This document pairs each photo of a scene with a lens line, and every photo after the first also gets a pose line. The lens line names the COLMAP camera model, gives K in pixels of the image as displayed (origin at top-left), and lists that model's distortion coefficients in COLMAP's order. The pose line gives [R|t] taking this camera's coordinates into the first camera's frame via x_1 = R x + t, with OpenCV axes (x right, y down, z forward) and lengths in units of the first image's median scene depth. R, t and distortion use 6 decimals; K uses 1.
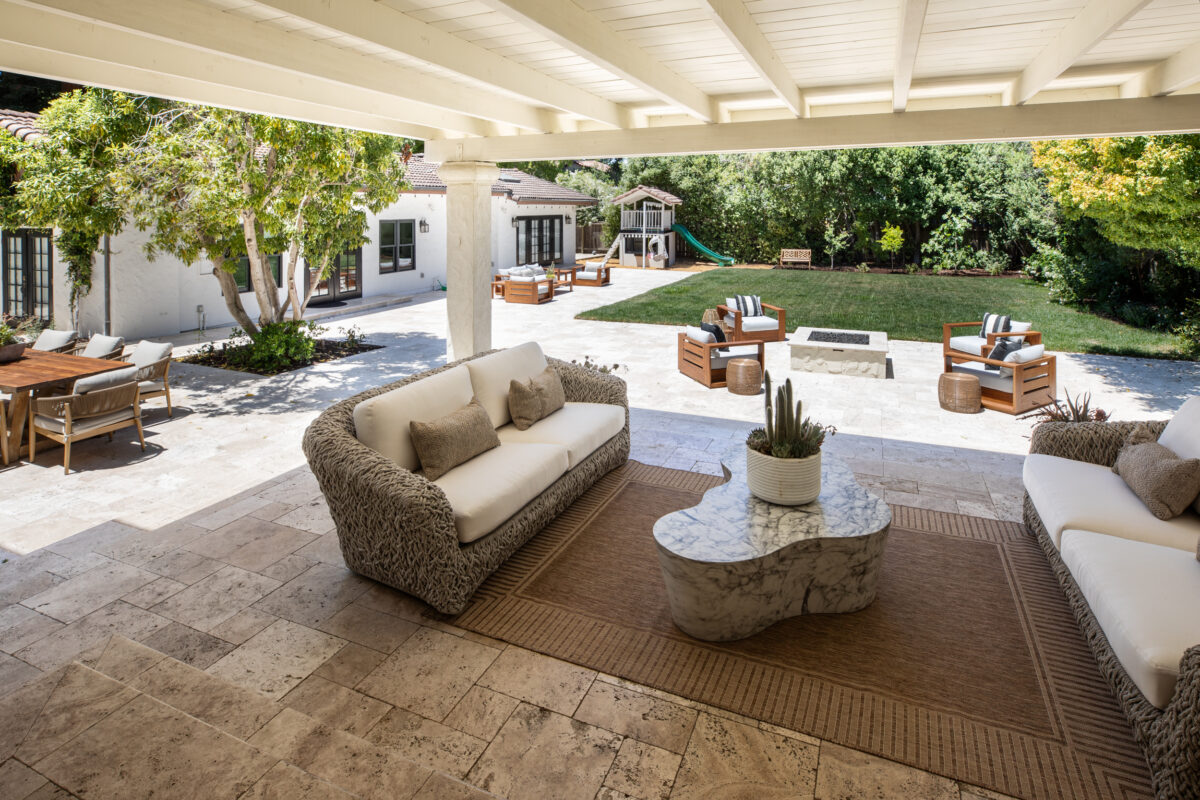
lens RADIAL K [[632.1, 0, 593.3], [0, 632.1, 215.3], [0, 0, 1]] dist [-0.019438, 0.001230]
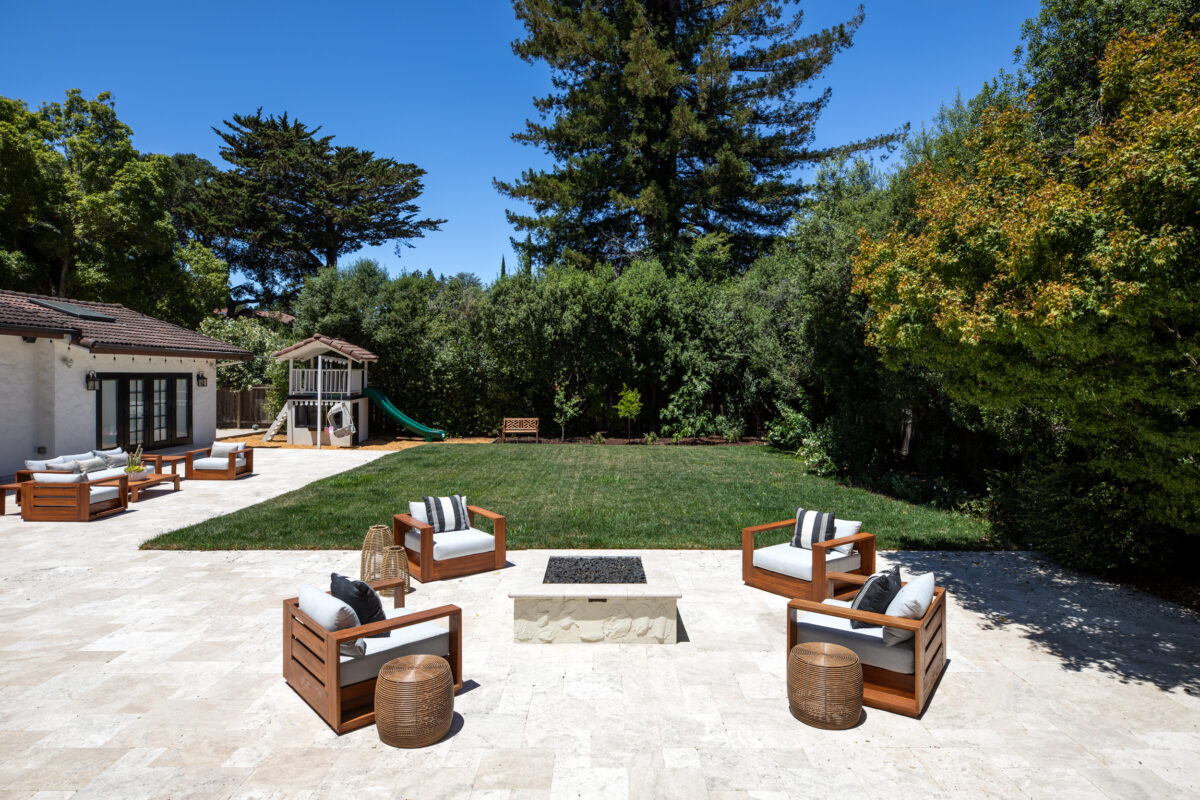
lens RADIAL K [[698.5, 0, 614.0], [0, 698.5, 382.3], [0, 0, 1]] dist [-0.013536, 0.003177]
pose [[0.902828, 0.004317, 0.429980, 0.055275], [-0.004835, 0.999988, 0.000114, 0.009657], [-0.429974, -0.002182, 0.902839, 0.176806]]
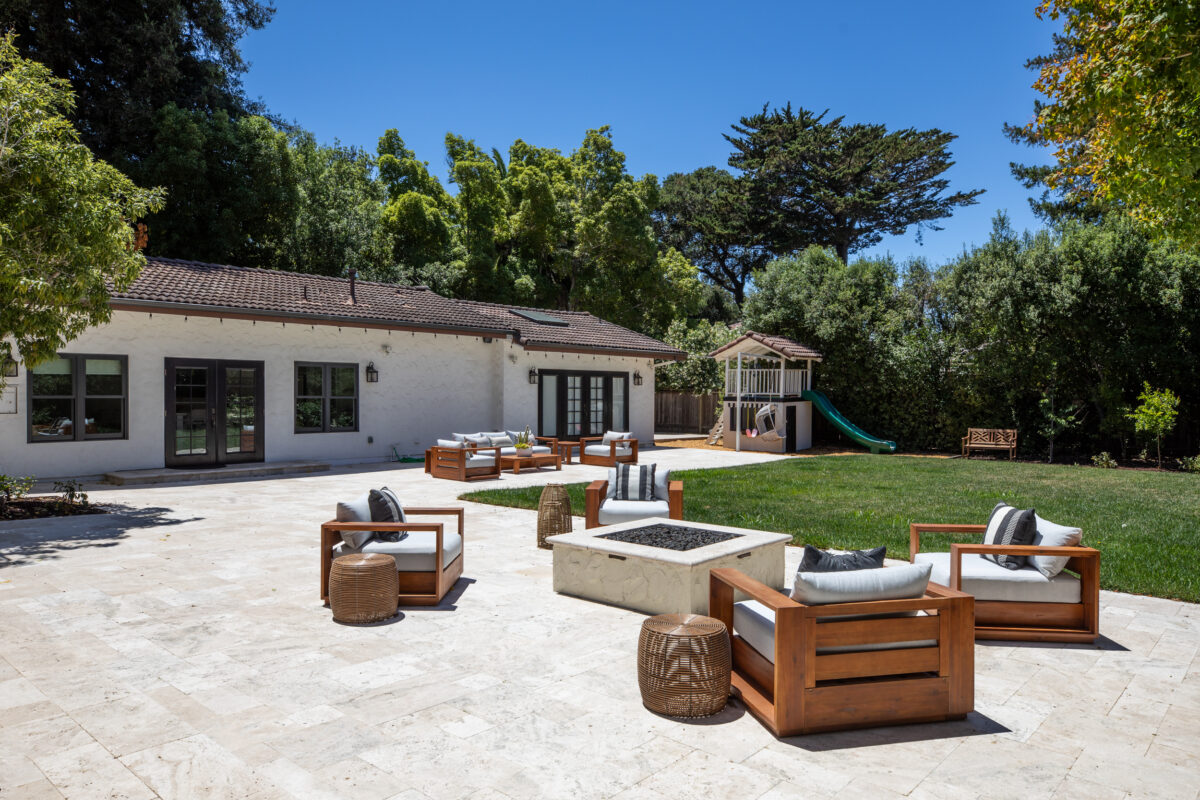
lens RADIAL K [[809.8, 0, 568.9], [0, 809.8, 390.9], [0, 0, 1]] dist [0.000335, -0.001699]
pose [[0.955741, 0.012756, -0.293934, 0.213980], [-0.014679, 0.999883, -0.004337, 0.035120], [0.293844, 0.008459, 0.955816, 0.152326]]
